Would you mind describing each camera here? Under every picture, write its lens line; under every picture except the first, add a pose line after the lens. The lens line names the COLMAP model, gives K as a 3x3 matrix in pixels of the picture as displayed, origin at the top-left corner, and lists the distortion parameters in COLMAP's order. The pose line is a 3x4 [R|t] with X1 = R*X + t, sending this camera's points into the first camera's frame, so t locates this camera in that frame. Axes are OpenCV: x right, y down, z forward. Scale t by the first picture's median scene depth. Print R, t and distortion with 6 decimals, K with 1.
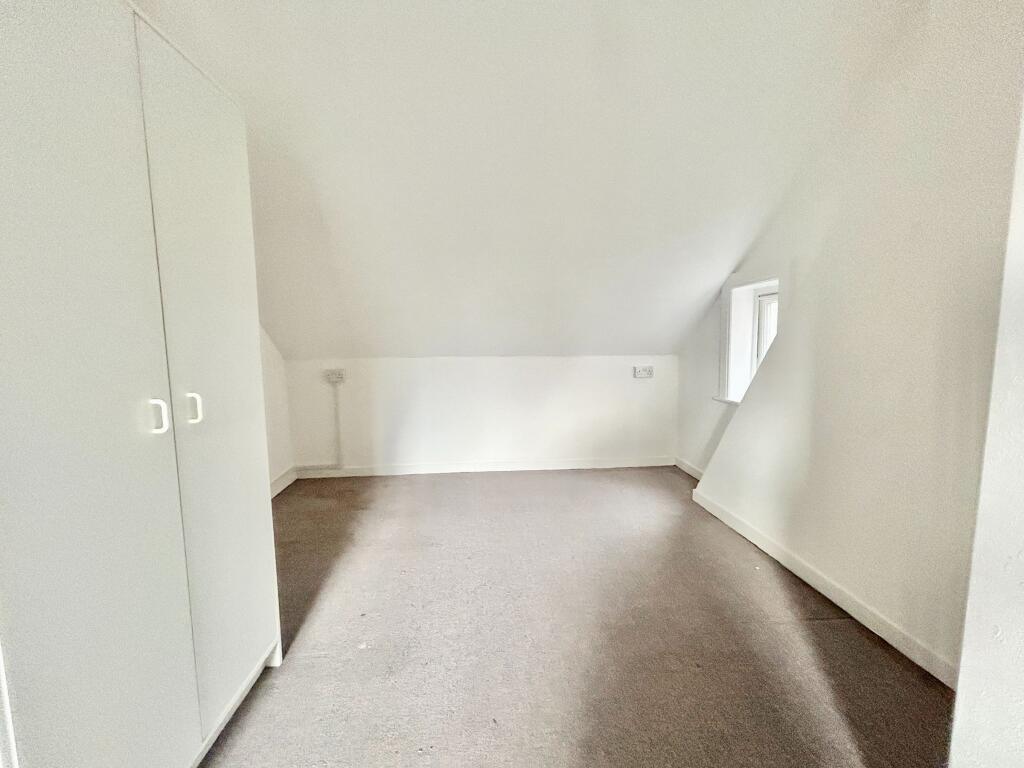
lens RADIAL K [[408.7, 0, 515.1], [0, 408.7, 383.9], [0, 0, 1]] dist [-0.002447, -0.000281]
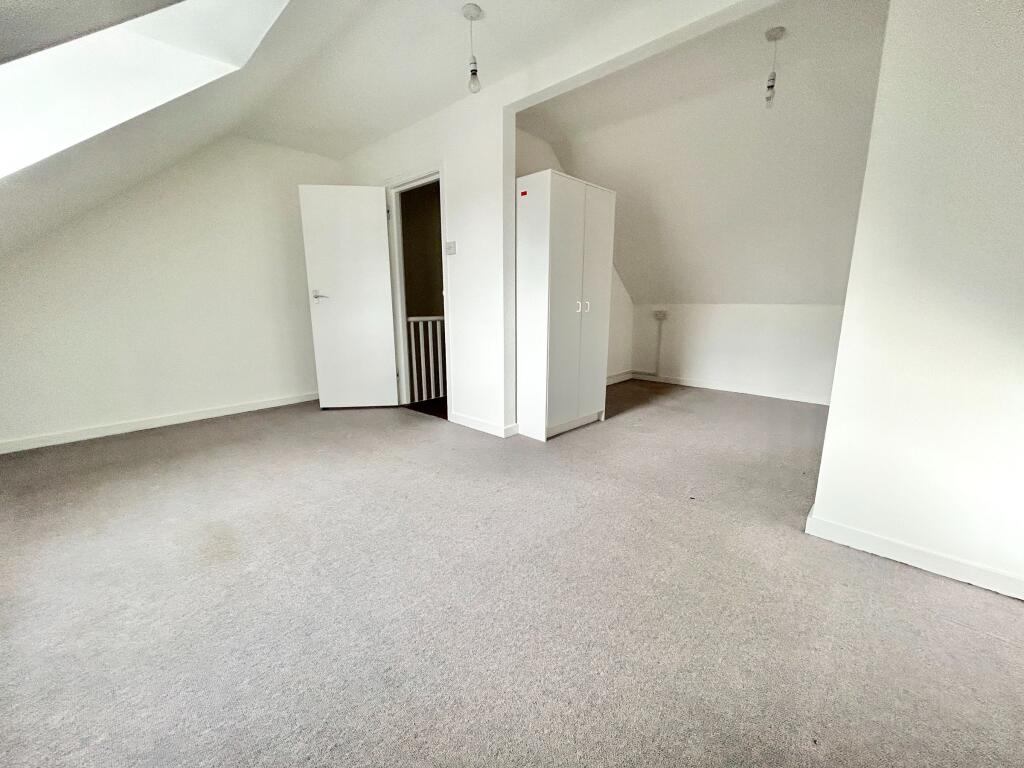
lens RADIAL K [[408.7, 0, 511.9], [0, 408.7, 386.7], [0, 0, 1]] dist [-0.002447, -0.000281]
pose [[0.655778, 0.161836, -0.737403, 0.762441], [-0.087712, 0.986471, 0.138495, 0.170970], [0.749841, -0.026143, 0.661102, -0.931253]]
